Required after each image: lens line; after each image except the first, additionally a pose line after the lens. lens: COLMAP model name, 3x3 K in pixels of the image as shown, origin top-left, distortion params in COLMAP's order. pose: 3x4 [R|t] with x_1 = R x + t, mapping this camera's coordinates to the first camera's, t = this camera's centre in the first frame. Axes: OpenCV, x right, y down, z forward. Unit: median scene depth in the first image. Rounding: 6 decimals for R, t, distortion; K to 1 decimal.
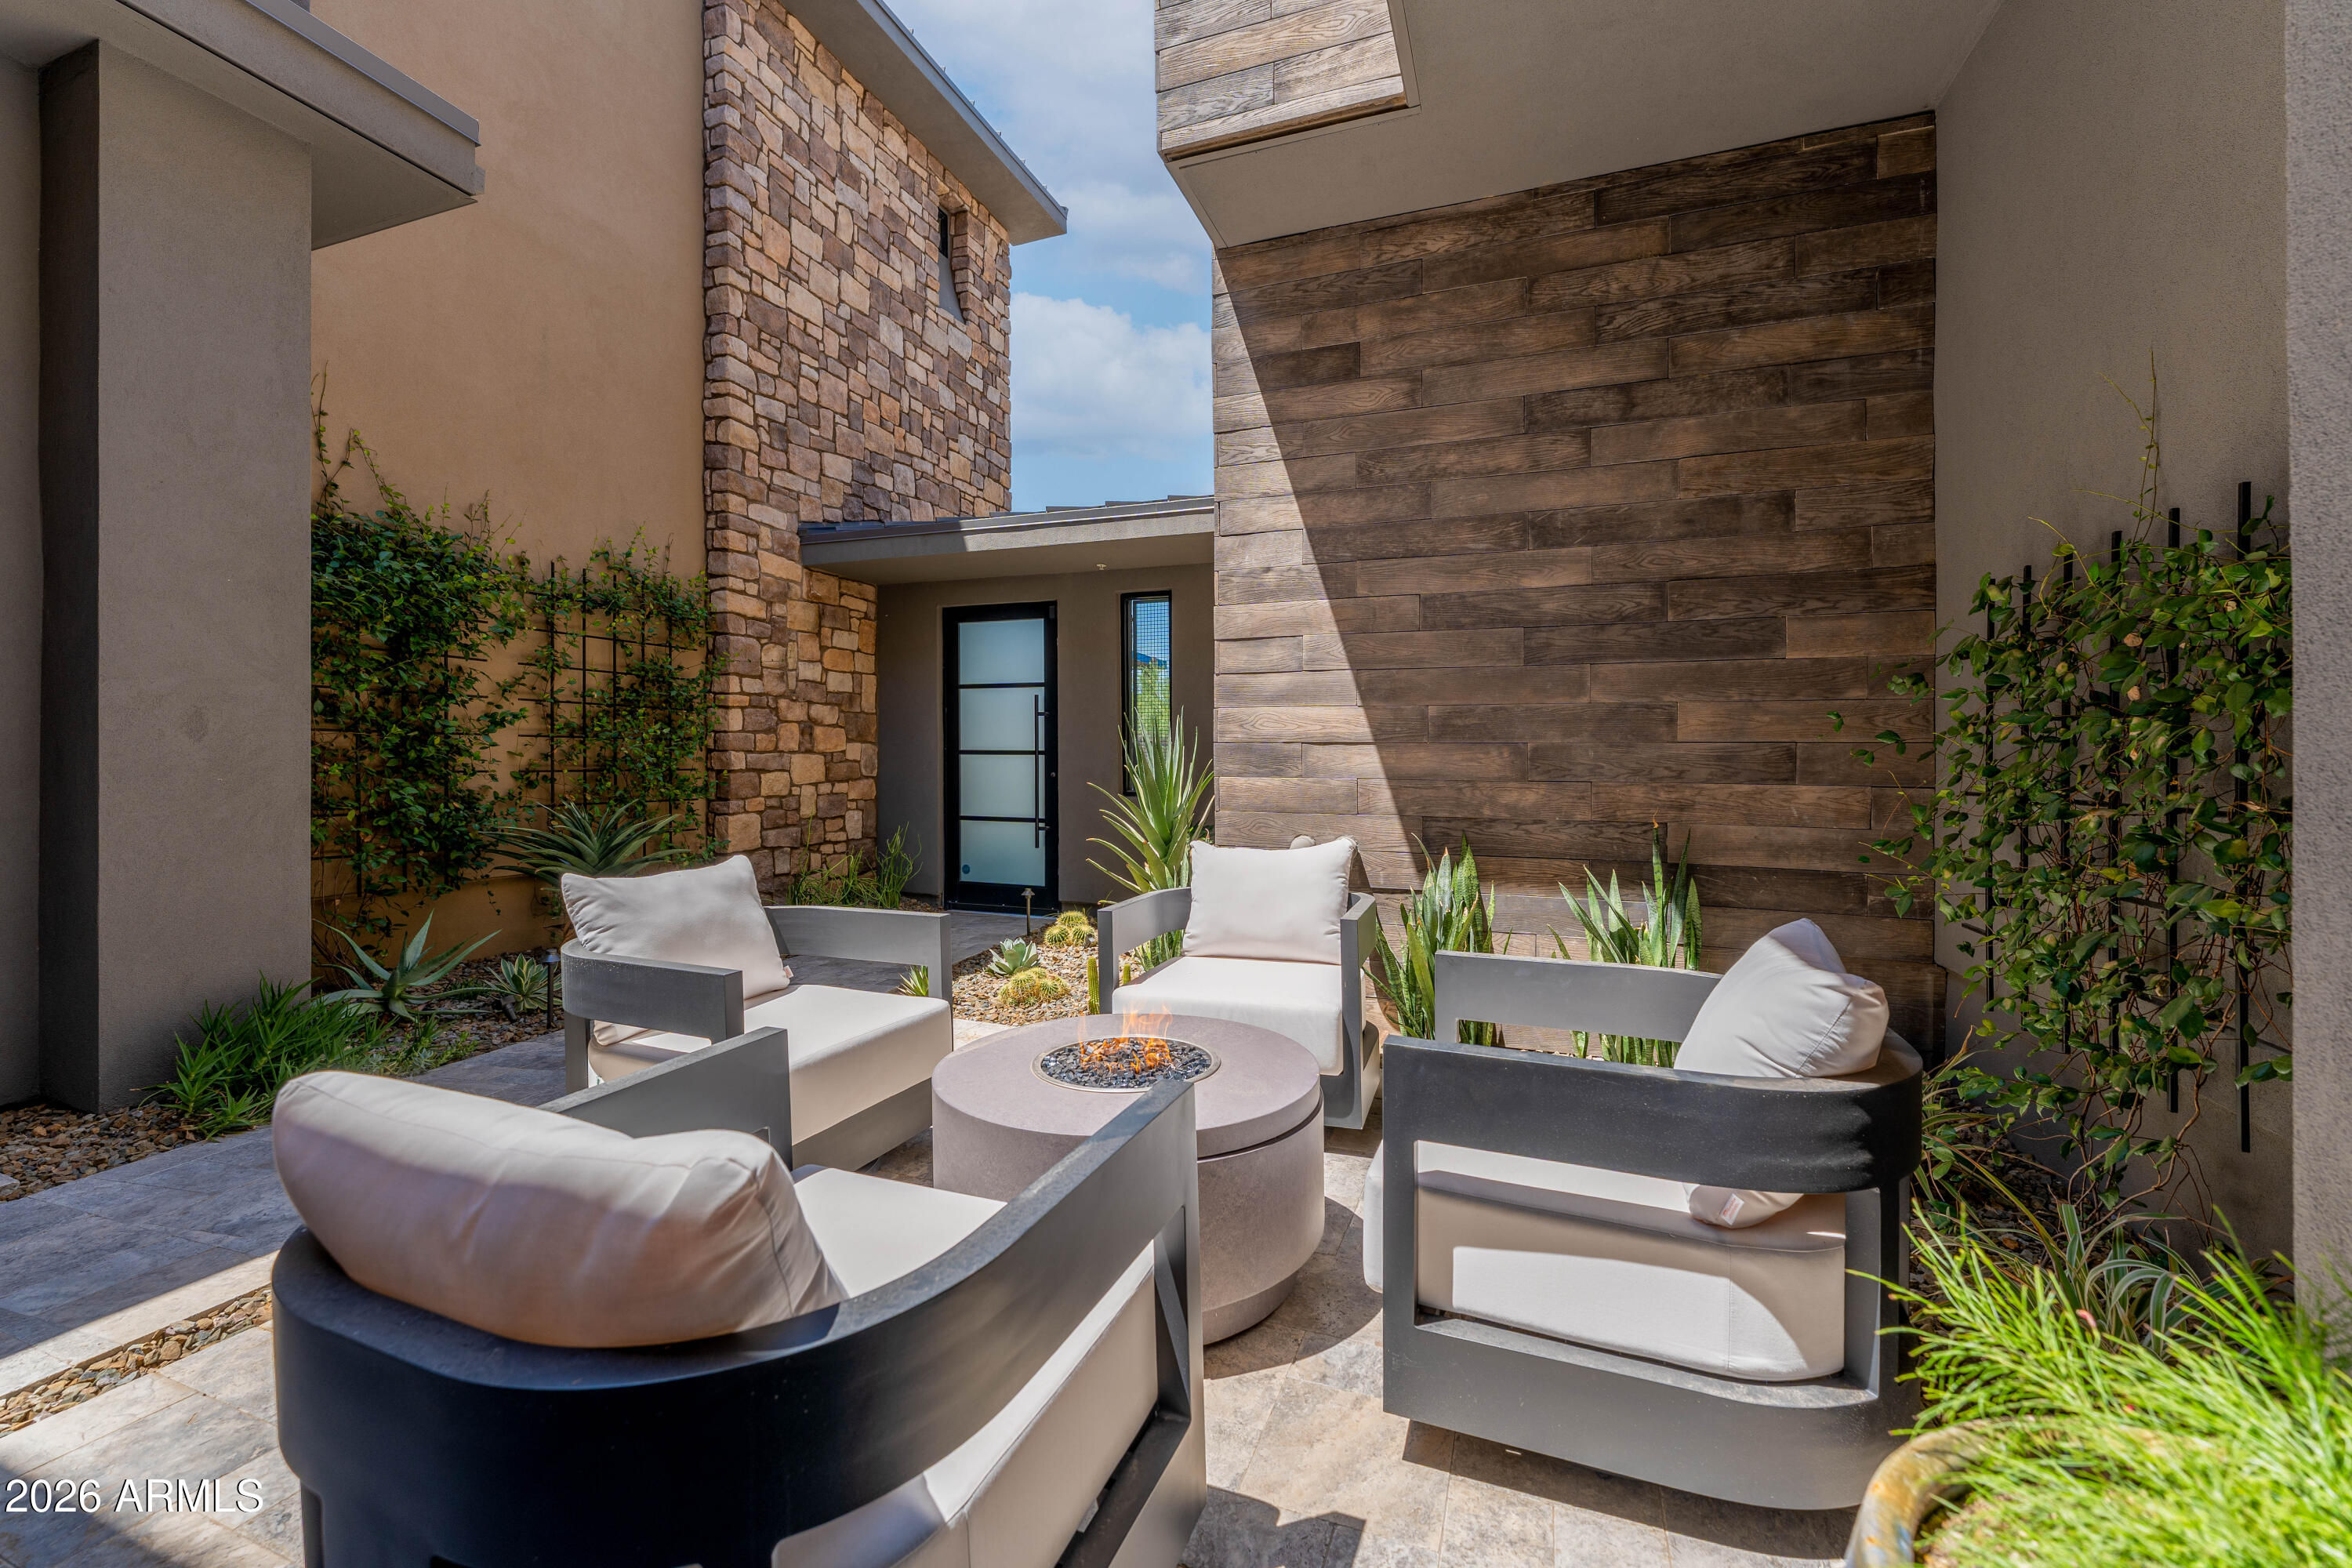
lens RADIAL K [[932.4, 0, 1178.8], [0, 932.4, 768.3], [0, 0, 1]] dist [-0.002580, -0.000369]
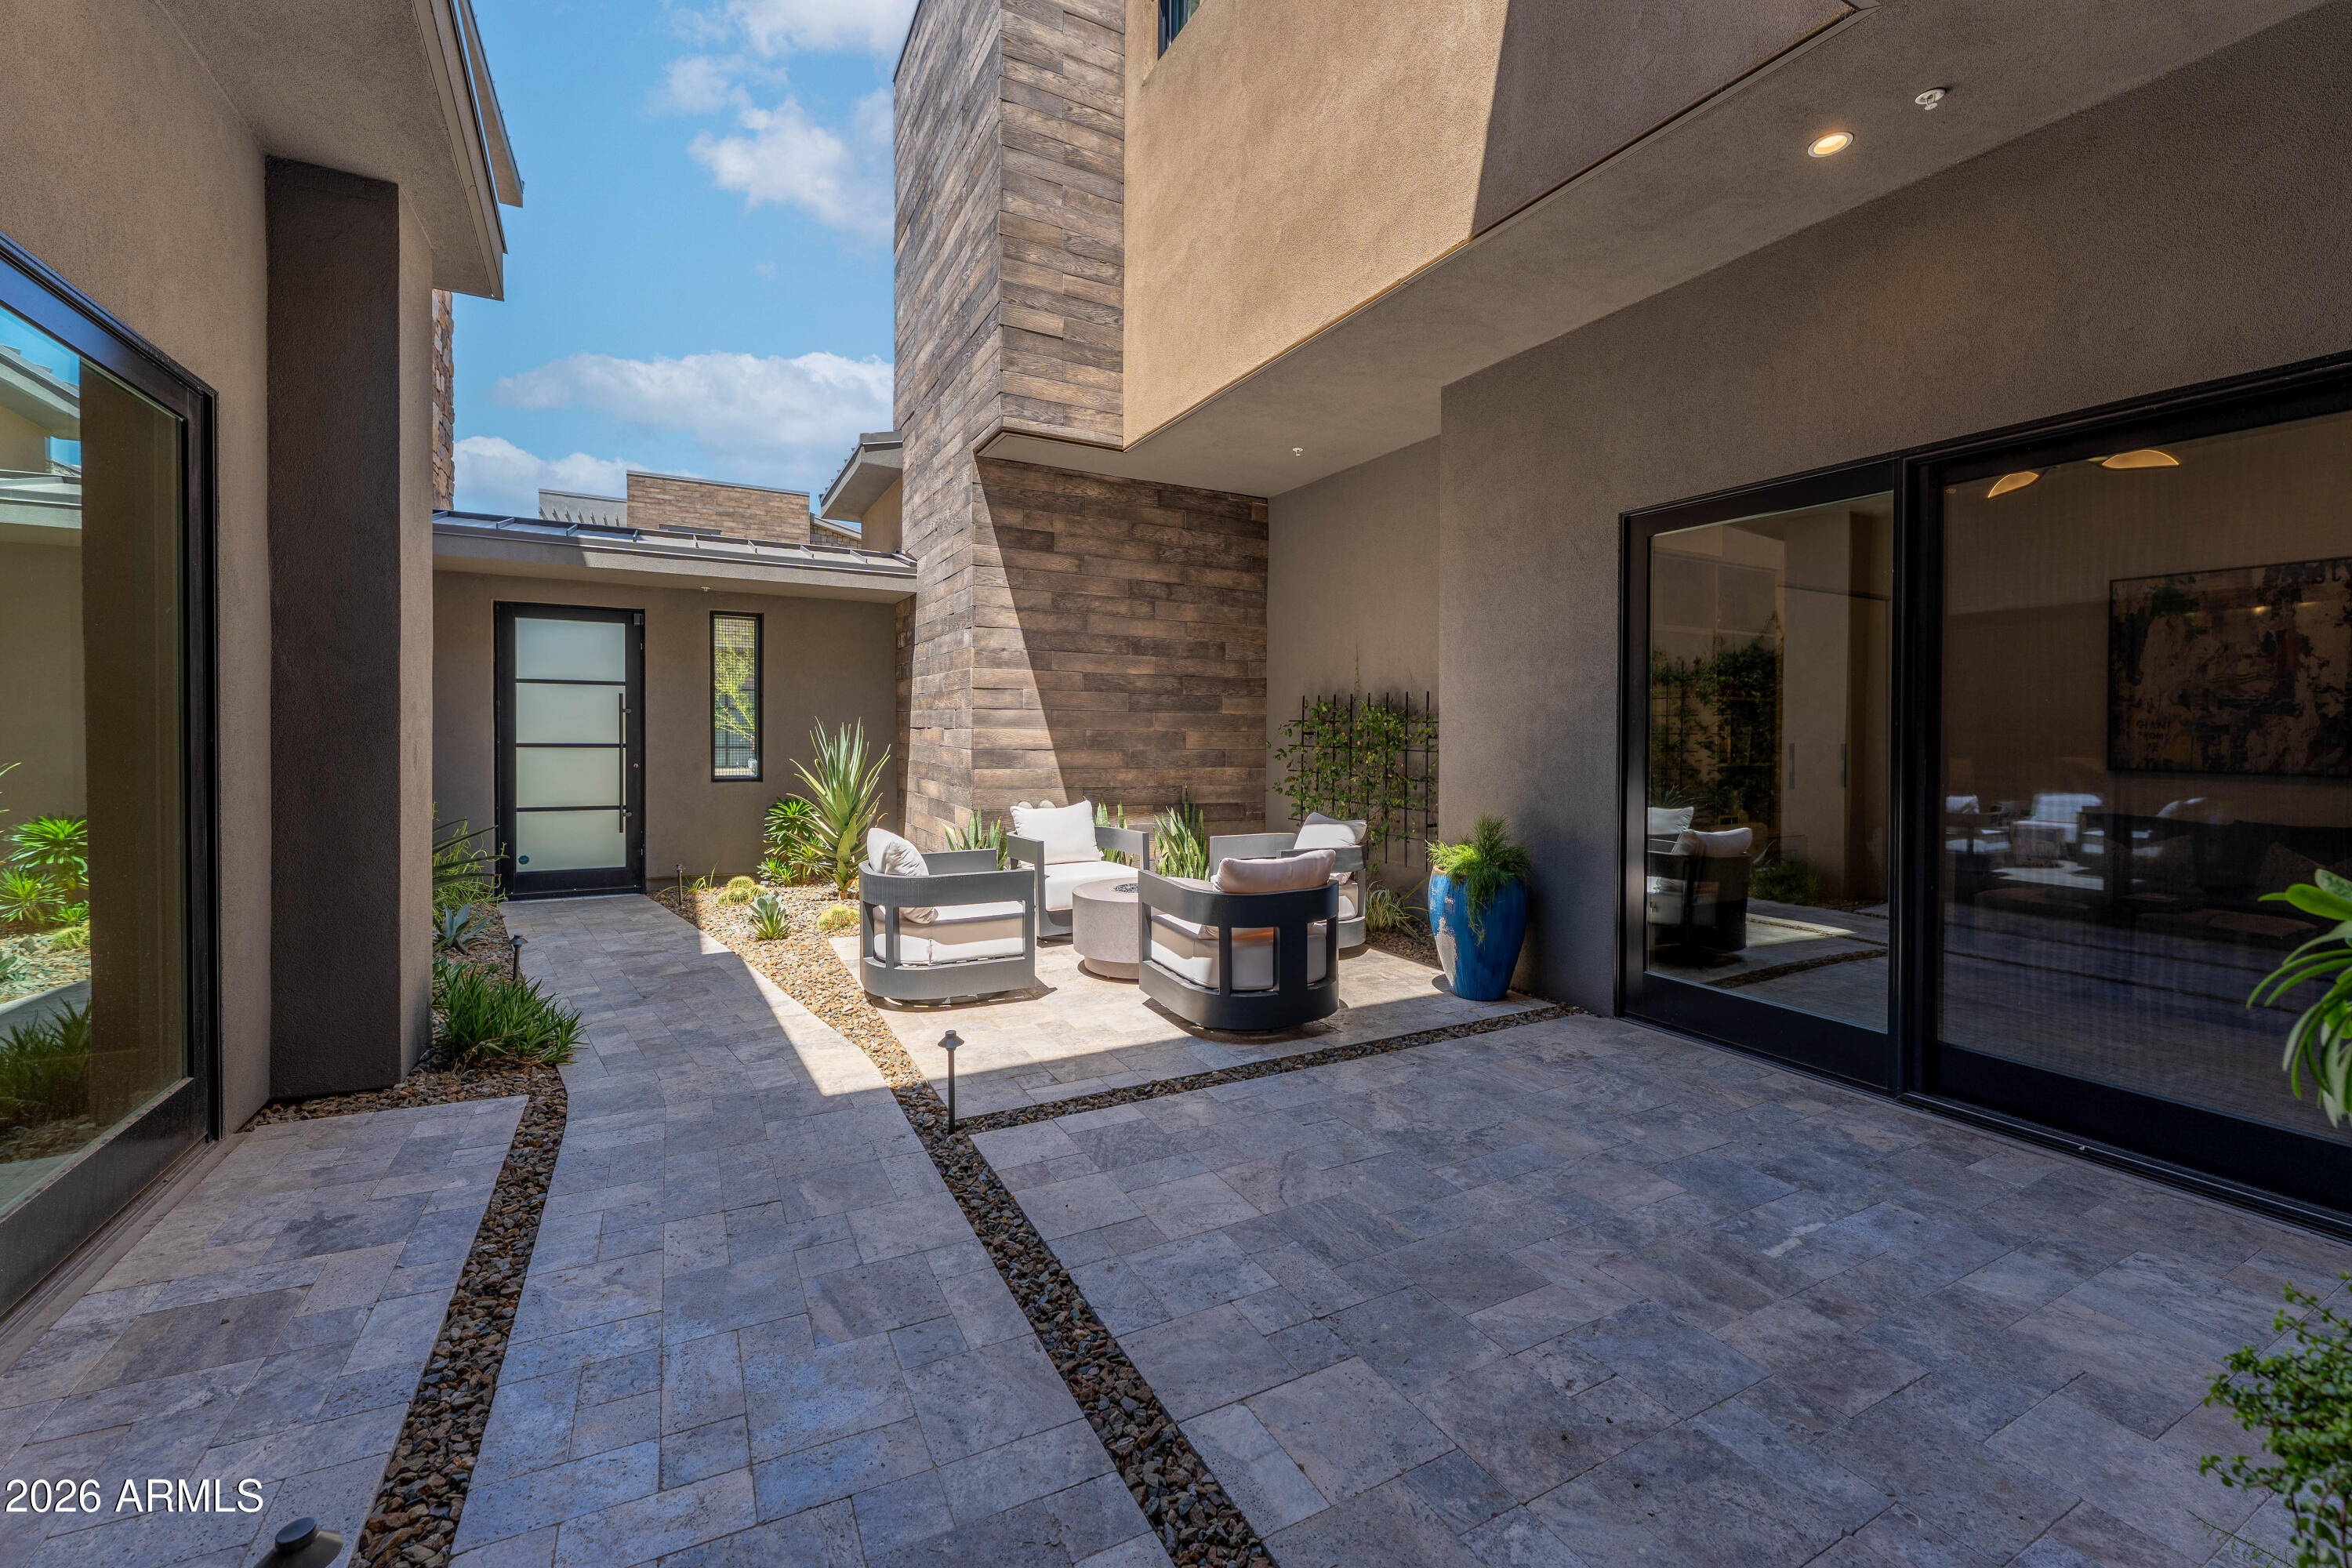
lens RADIAL K [[949.7, 0, 1163.3], [0, 949.7, 753.3], [0, 0, 1]] dist [-0.001828, -0.000134]
pose [[0.664218, -0.017932, 0.747324, -1.142114], [0.000631, 0.999725, 0.023428, -0.068095], [-0.747539, -0.015090, 0.664047, -0.443095]]
